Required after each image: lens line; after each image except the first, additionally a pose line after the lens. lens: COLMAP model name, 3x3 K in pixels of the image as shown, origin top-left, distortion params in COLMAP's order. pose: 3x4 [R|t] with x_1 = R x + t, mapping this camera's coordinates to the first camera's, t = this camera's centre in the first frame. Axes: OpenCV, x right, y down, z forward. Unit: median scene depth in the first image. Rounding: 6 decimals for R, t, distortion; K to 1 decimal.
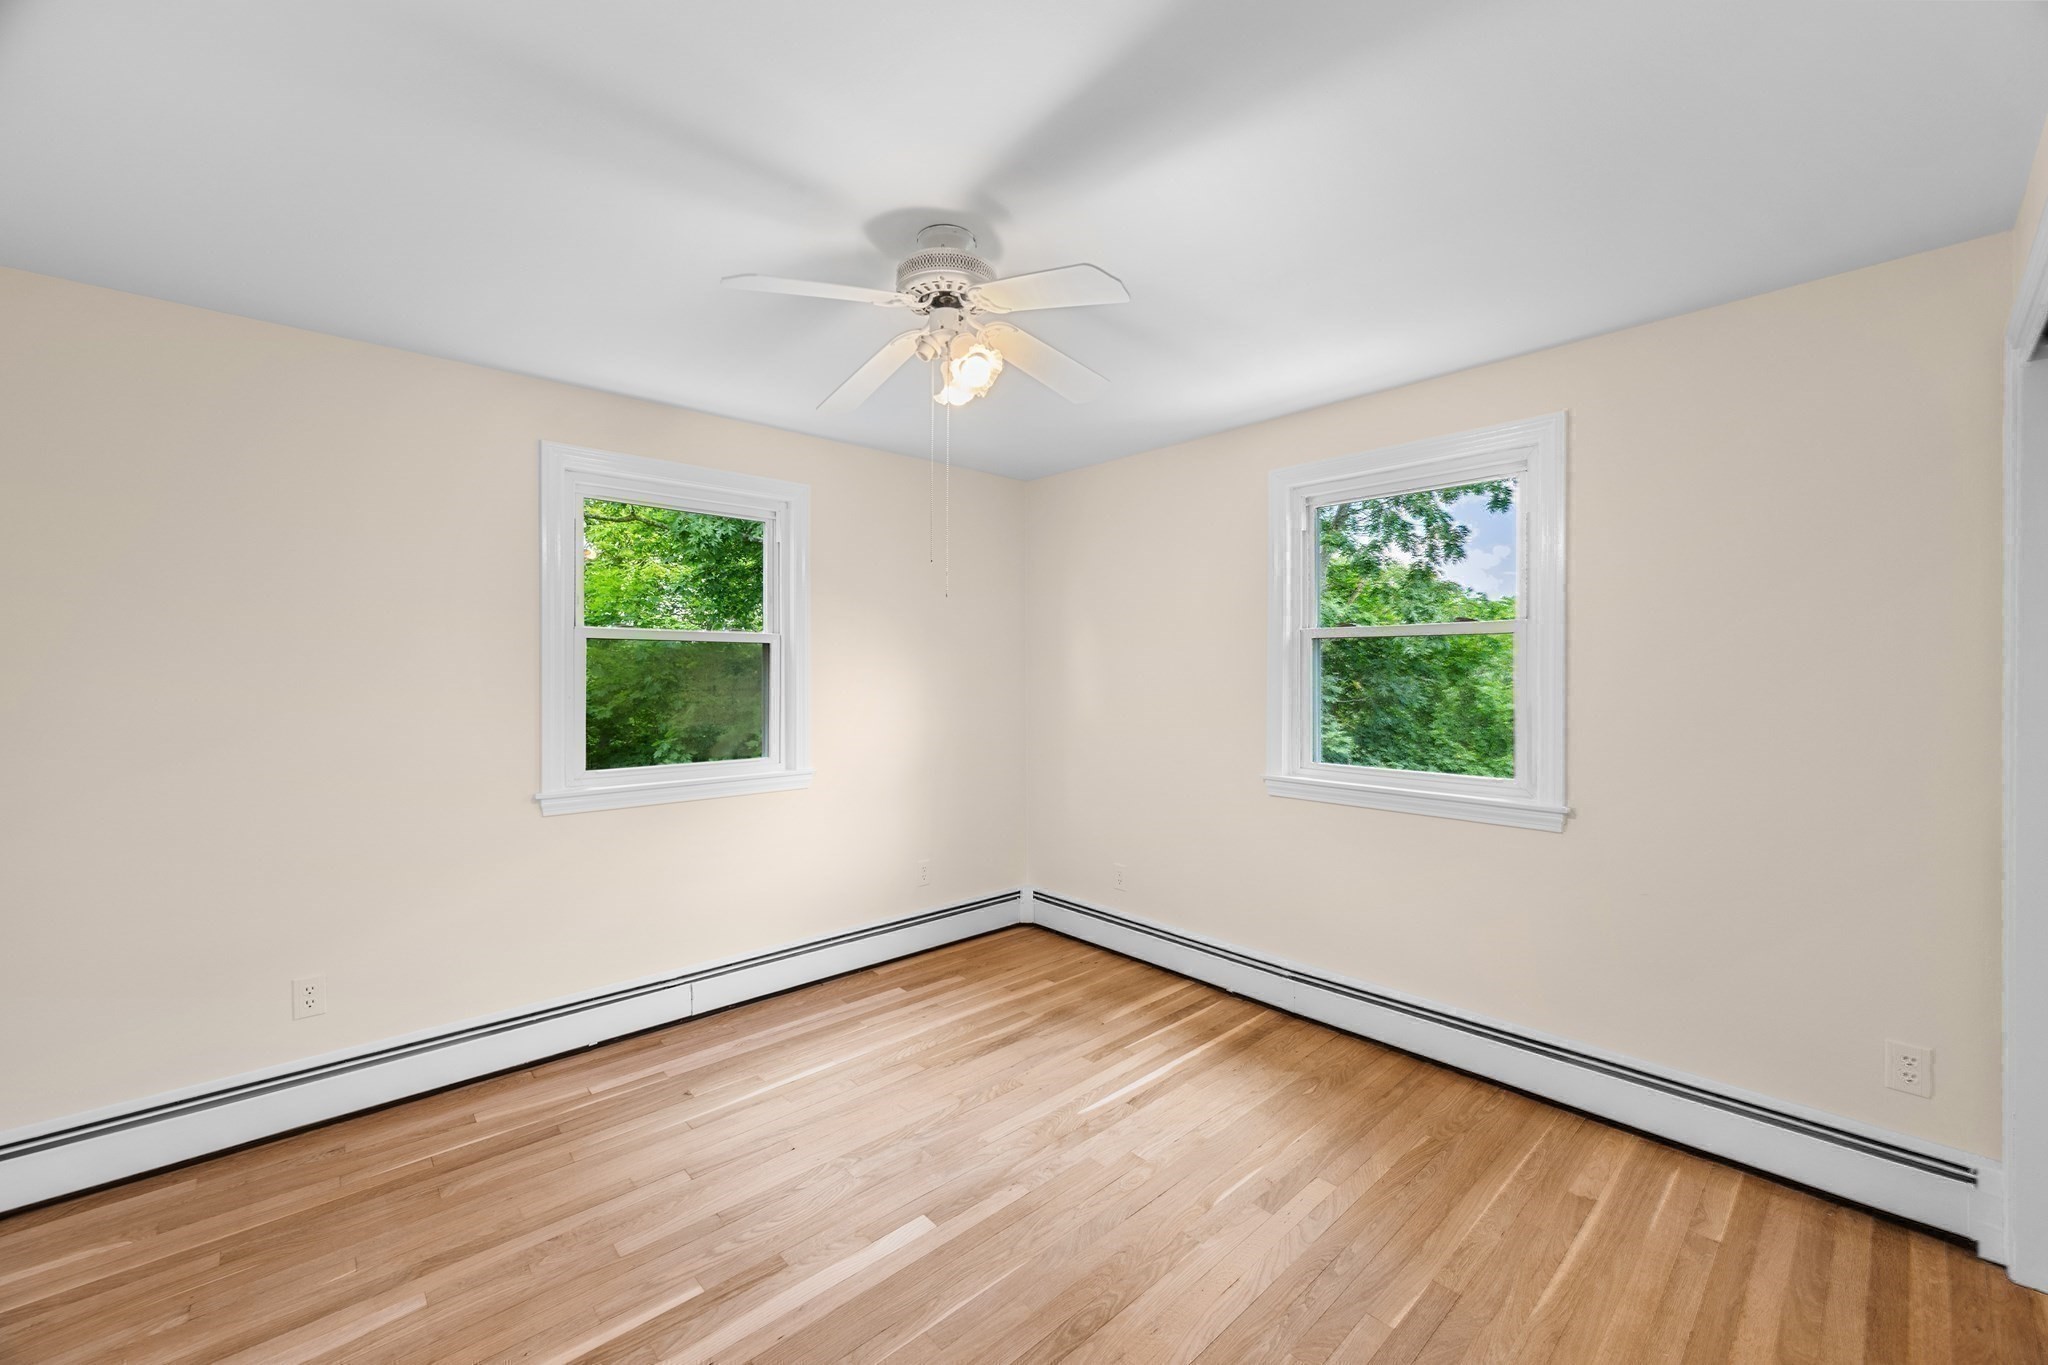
lens RADIAL K [[807.1, 0, 1009.0], [0, 807.1, 674.7], [0, 0, 1]] dist [0.000021, -0.000341]
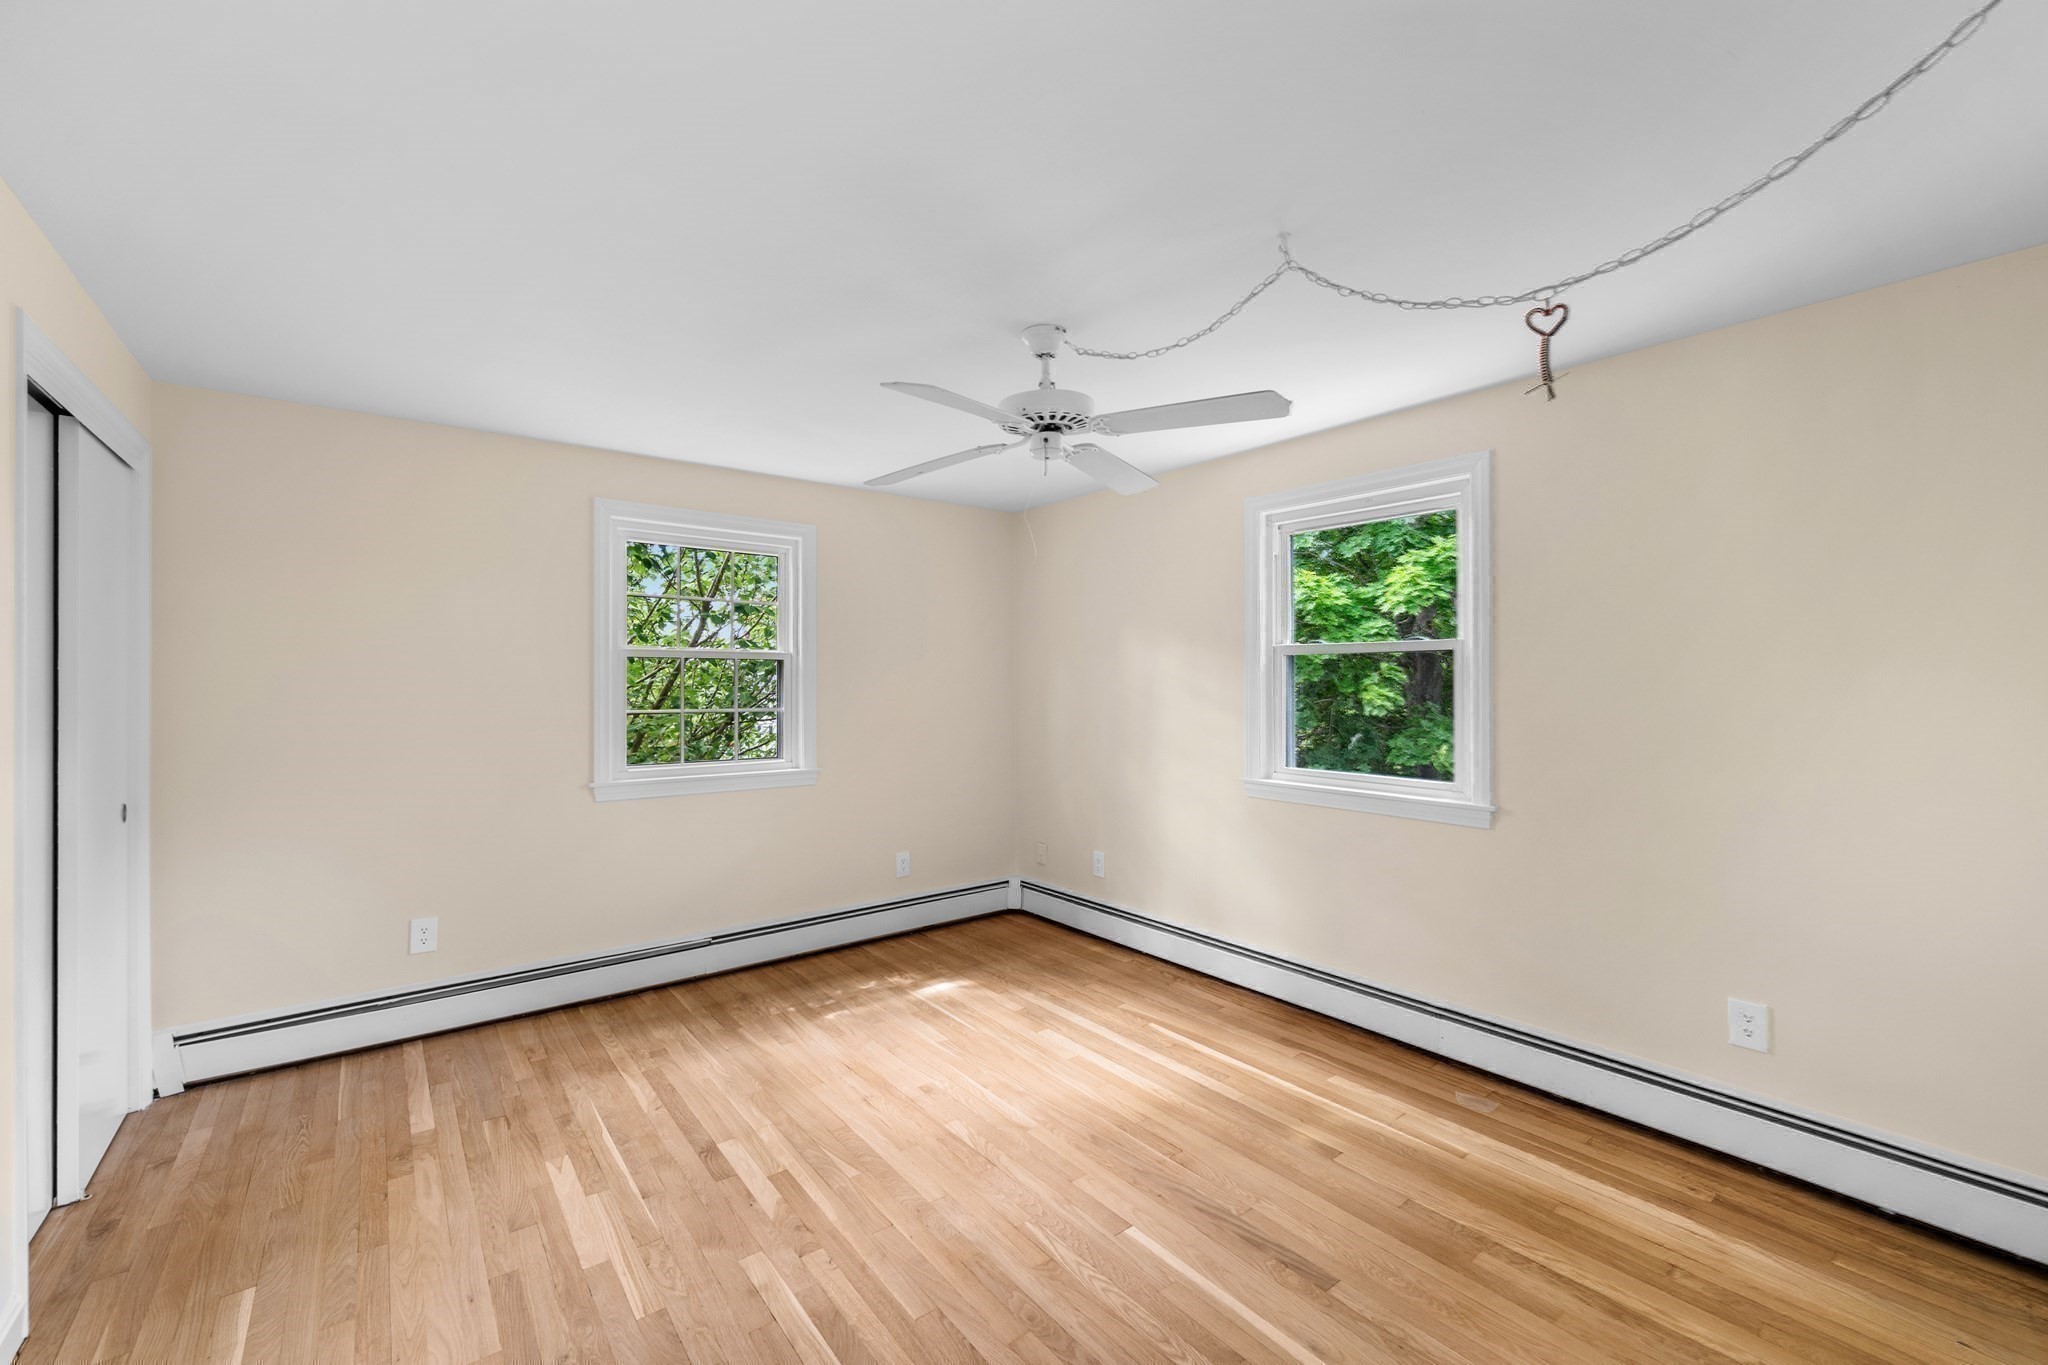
lens RADIAL K [[853.4, 0, 1039.5], [0, 853.4, 681.3], [0, 0, 1]] dist [0.003533, 0.000717]
pose [[0.998893, -0.005690, -0.046691, 0.114405], [0.005921, 0.999971, 0.004823, -0.016432], [0.046662, -0.005094, 0.998898, -0.191234]]
